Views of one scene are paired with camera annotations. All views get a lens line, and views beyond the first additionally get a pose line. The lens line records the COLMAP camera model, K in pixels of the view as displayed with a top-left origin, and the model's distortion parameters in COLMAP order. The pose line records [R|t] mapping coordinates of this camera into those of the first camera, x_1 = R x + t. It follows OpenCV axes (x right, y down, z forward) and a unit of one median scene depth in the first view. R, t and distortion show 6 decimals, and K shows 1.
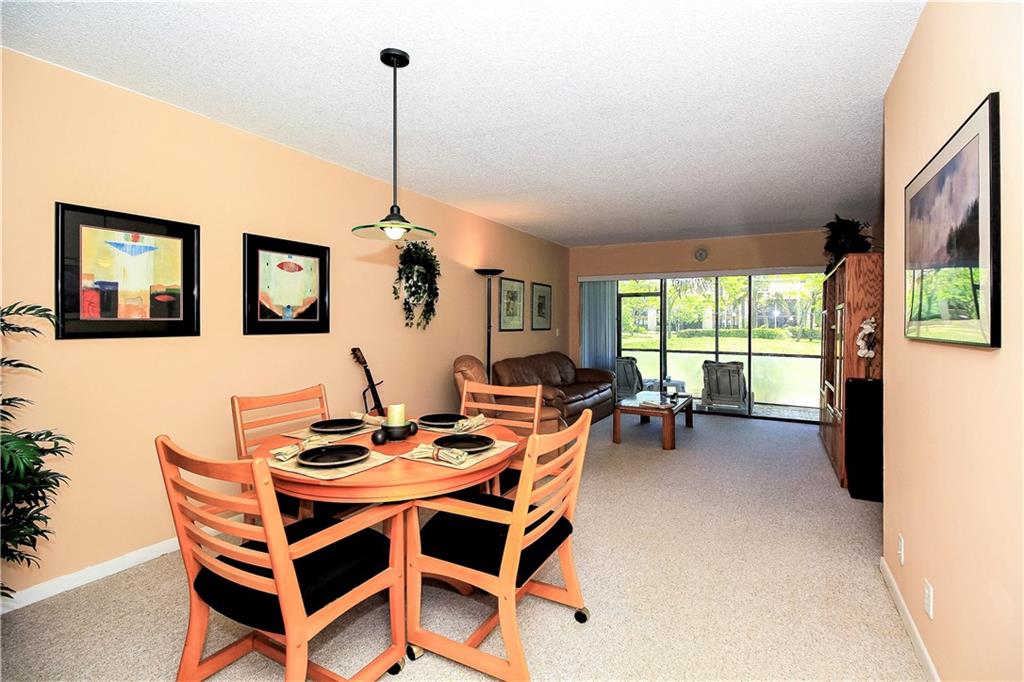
lens RADIAL K [[487.3, 0, 511.5], [0, 487.3, 324.1], [0, 0, 1]] dist [0.017392, -0.000001]
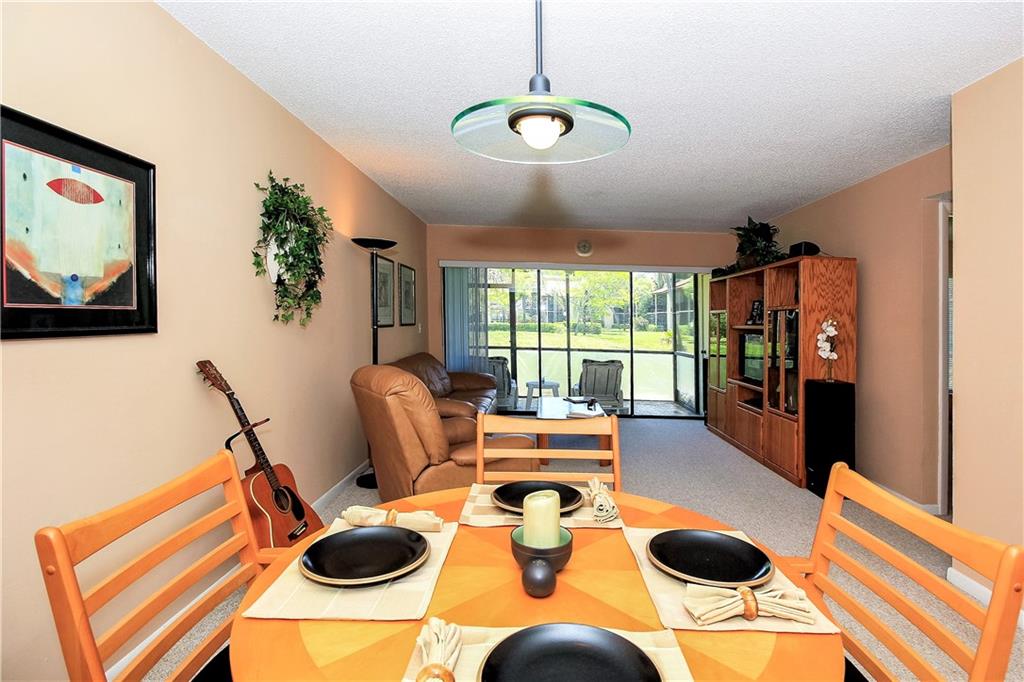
lens RADIAL K [[500.0, 0, 510.4], [0, 500.0, 328.5], [0, 0, 1]] dist [-0.002364, -0.000562]
pose [[0.866598, 0.004993, 0.498983, -0.307089], [-0.018647, 0.999576, 0.022382, -0.005500], [-0.498659, -0.028701, 0.866323, 0.357390]]
